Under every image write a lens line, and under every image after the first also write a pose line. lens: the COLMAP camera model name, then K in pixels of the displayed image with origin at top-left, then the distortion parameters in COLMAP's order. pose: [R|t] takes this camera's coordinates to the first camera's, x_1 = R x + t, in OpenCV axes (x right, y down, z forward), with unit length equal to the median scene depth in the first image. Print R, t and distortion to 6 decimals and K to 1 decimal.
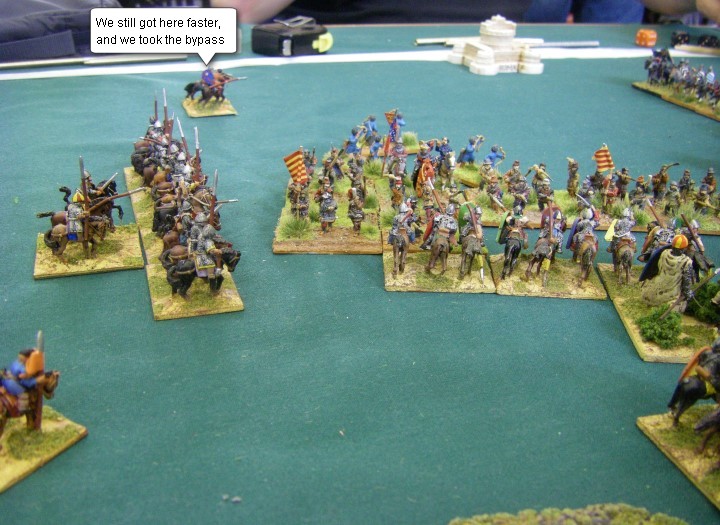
lens RADIAL K [[819.8, 0, 362.6], [0, 819.8, 262.3], [0, 0, 1]] dist [-0.114996, 0.000000]
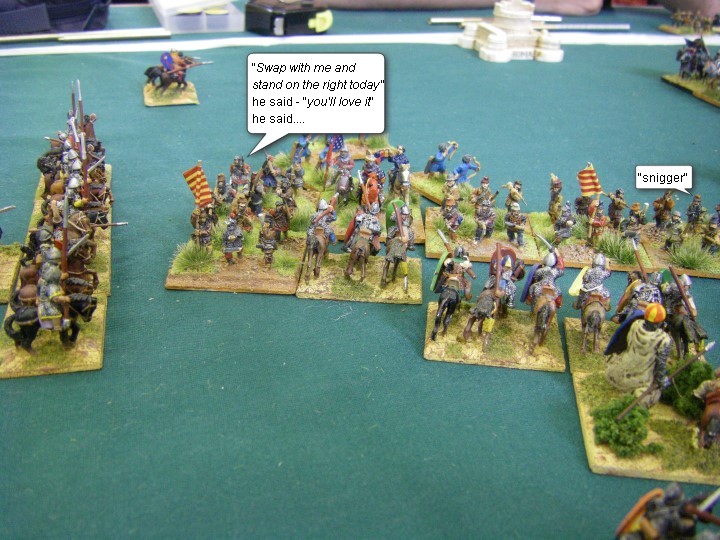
lens RADIAL K [[810.5, 0, 362.7], [0, 810.5, 276.3], [0, 0, 1]] dist [-0.110991, 0.000000]
pose [[0.997447, 0.039485, -0.059504, 0.123835], [-0.036367, 0.997953, 0.052613, -0.066675], [0.061460, -0.050314, 0.996841, 0.182650]]
